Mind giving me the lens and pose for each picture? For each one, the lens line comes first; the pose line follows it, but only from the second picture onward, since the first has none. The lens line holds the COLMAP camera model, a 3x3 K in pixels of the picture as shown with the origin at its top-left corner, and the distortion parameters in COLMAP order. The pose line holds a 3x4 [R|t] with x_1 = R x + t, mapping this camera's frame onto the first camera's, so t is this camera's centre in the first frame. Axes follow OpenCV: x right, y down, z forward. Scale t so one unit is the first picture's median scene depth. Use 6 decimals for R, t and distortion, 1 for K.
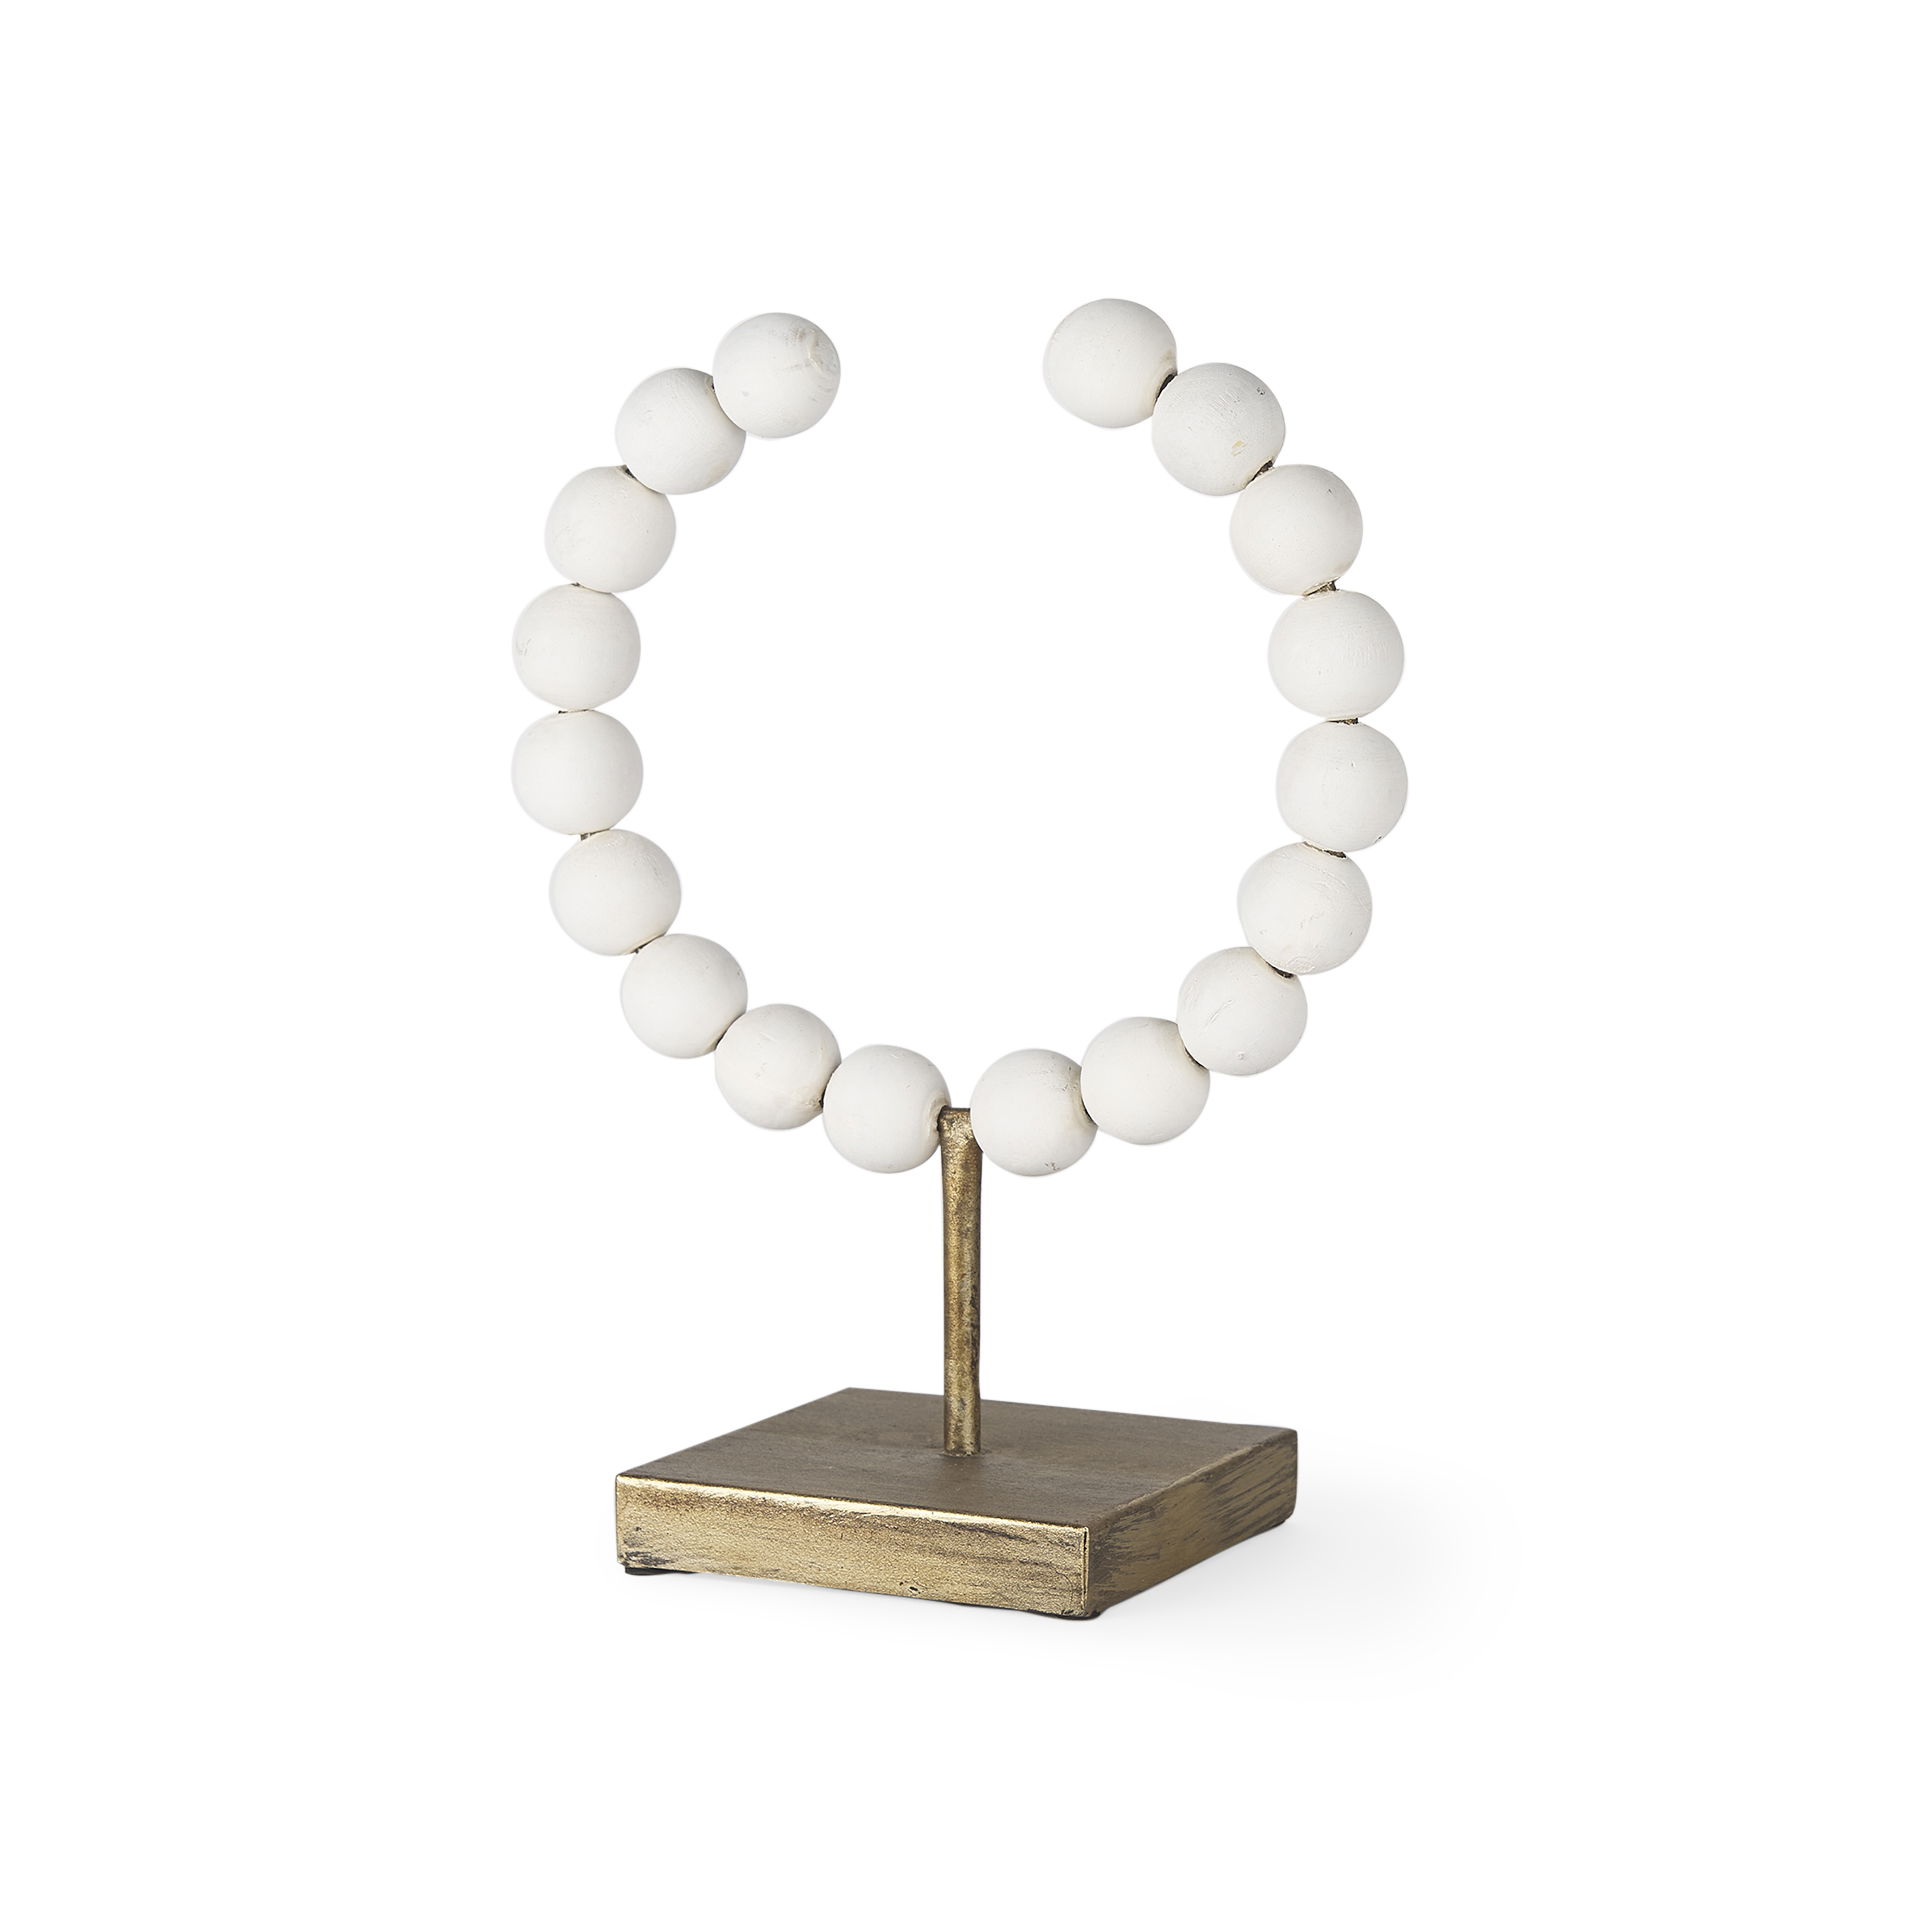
lens RADIAL K [[5237.4, 0, 960.0], [0, 5237.4, 960.0], [0, 0, 1]] dist [-0.011832, 0.045166]
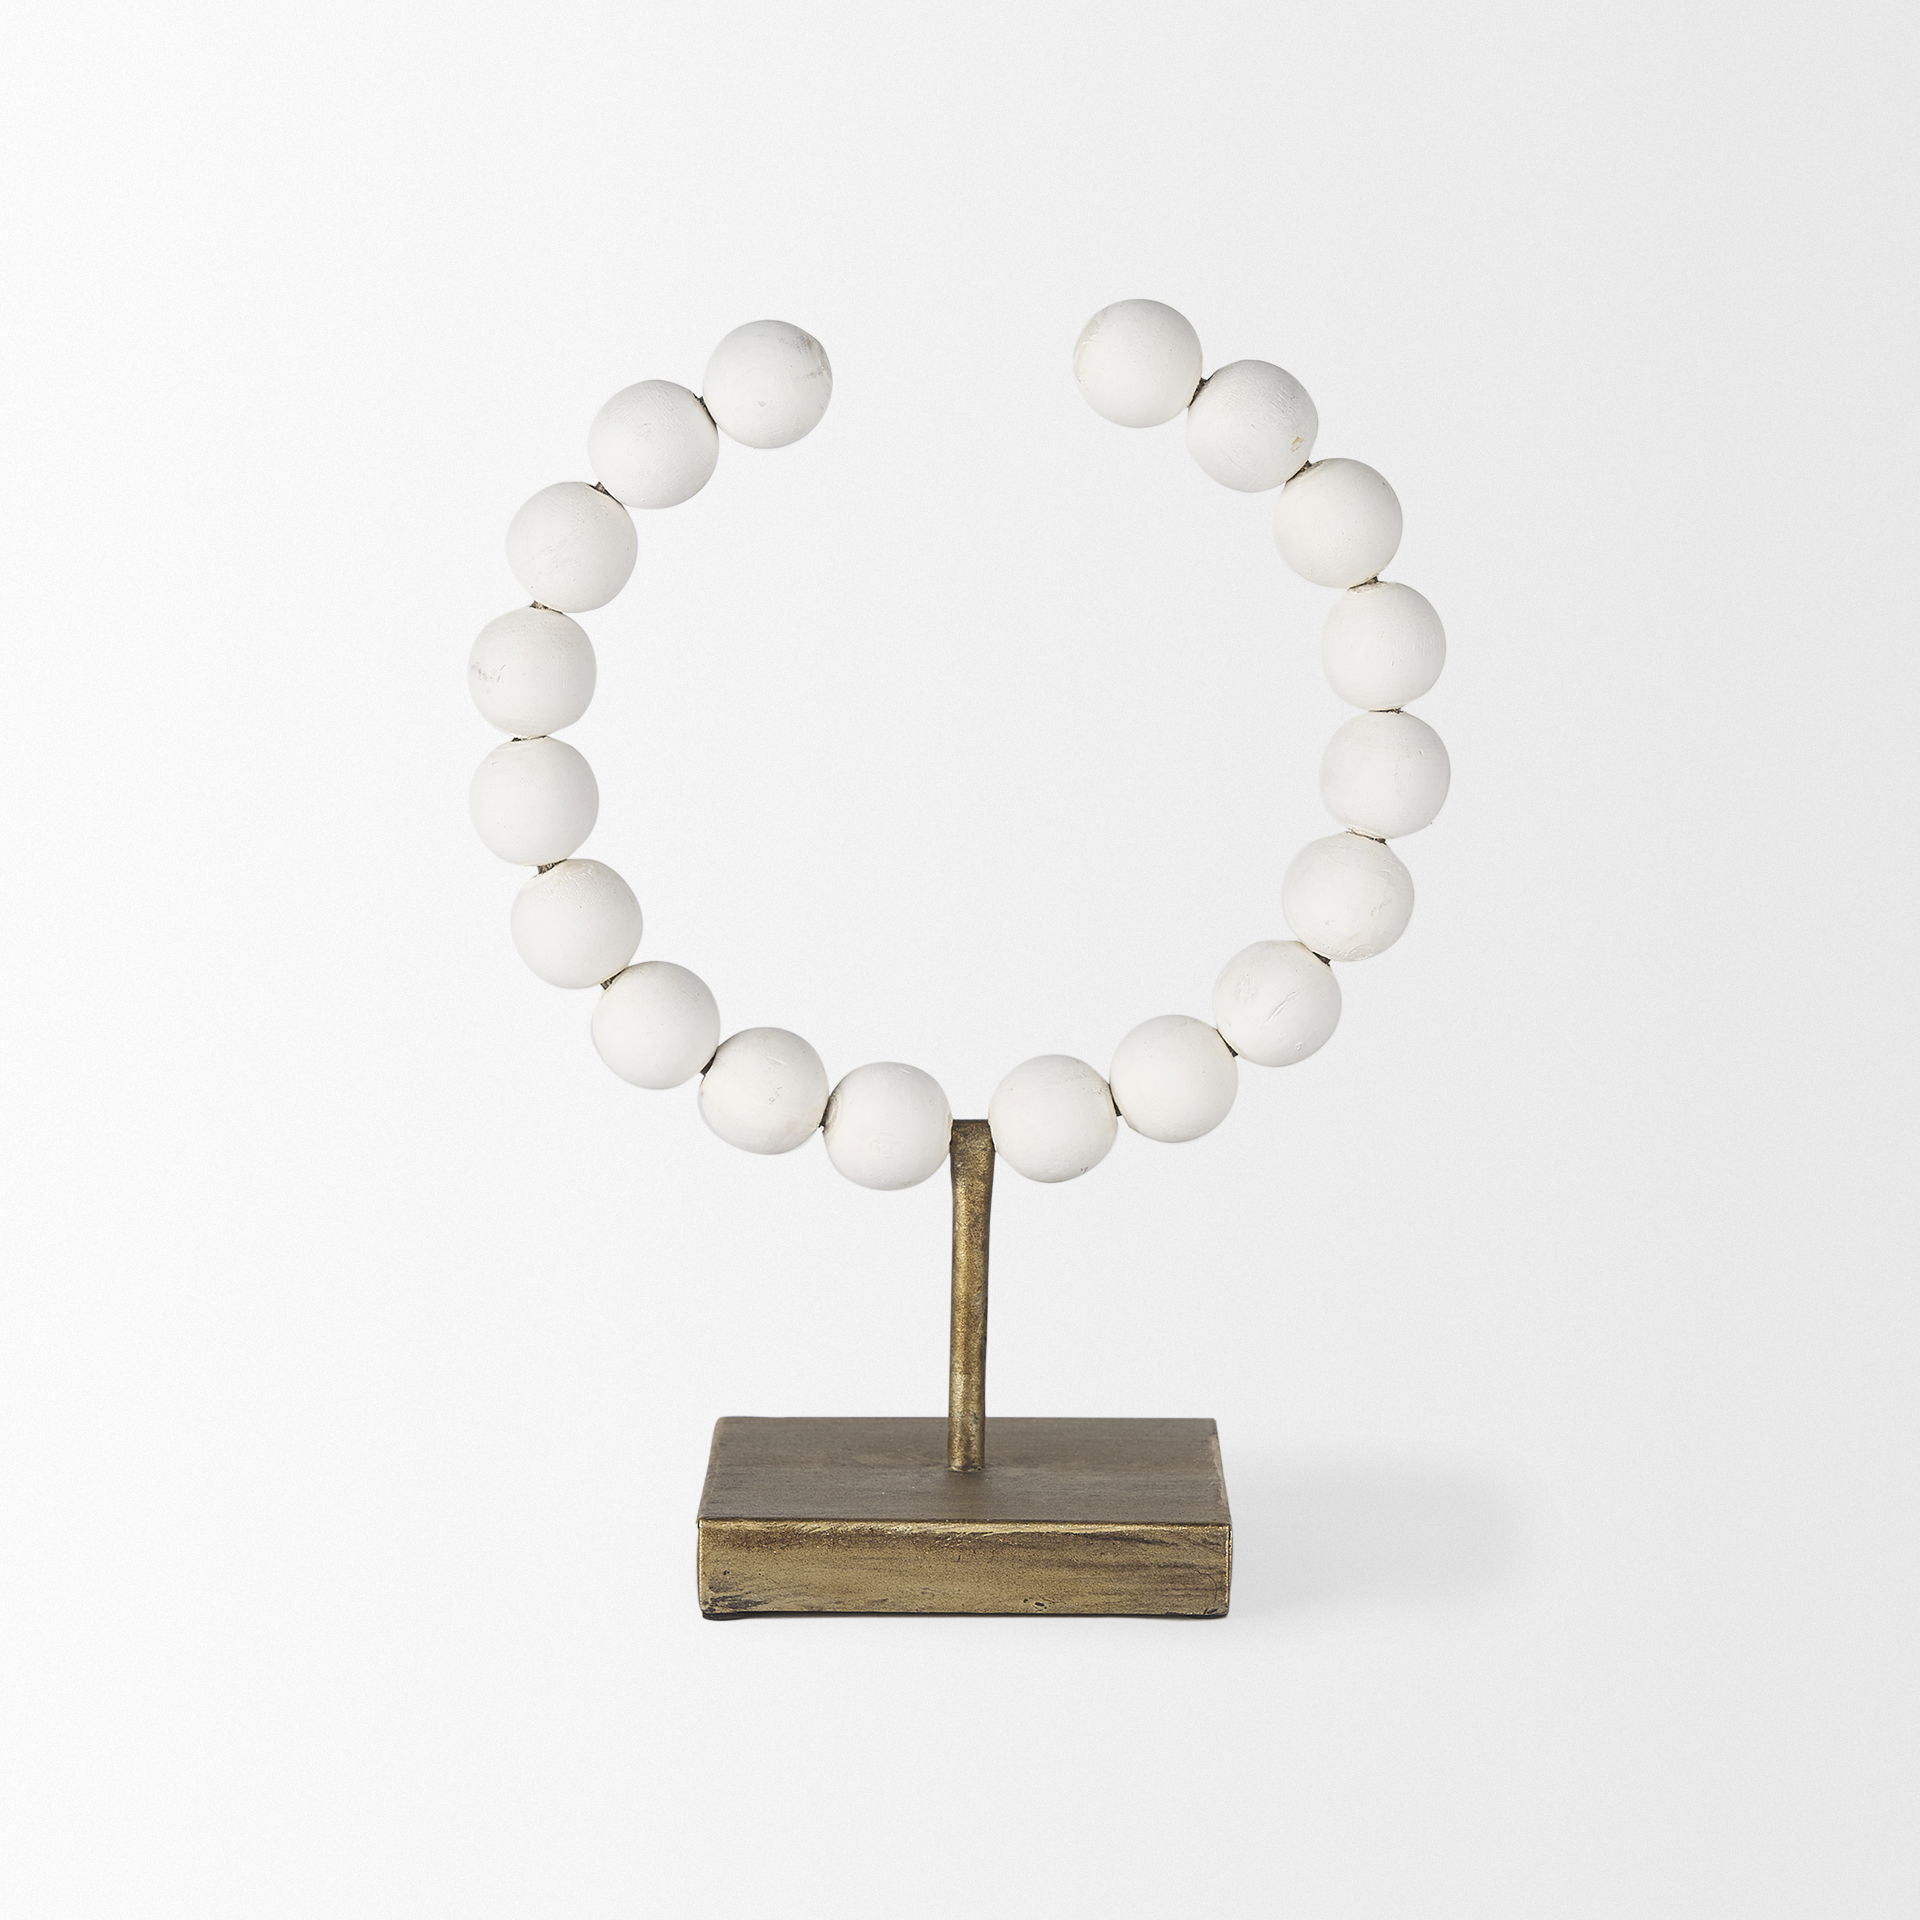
lens RADIAL K [[5237.4, 0, 960.0], [0, 5237.4, 960.0], [0, 0, 1]] dist [-0.011832, 0.045166]
pose [[0.947396, -0.057849, 0.314791, -0.321359], [0.059289, 0.998228, 0.005007, -0.007213], [-0.314523, 0.013920, 0.949148, 0.062489]]
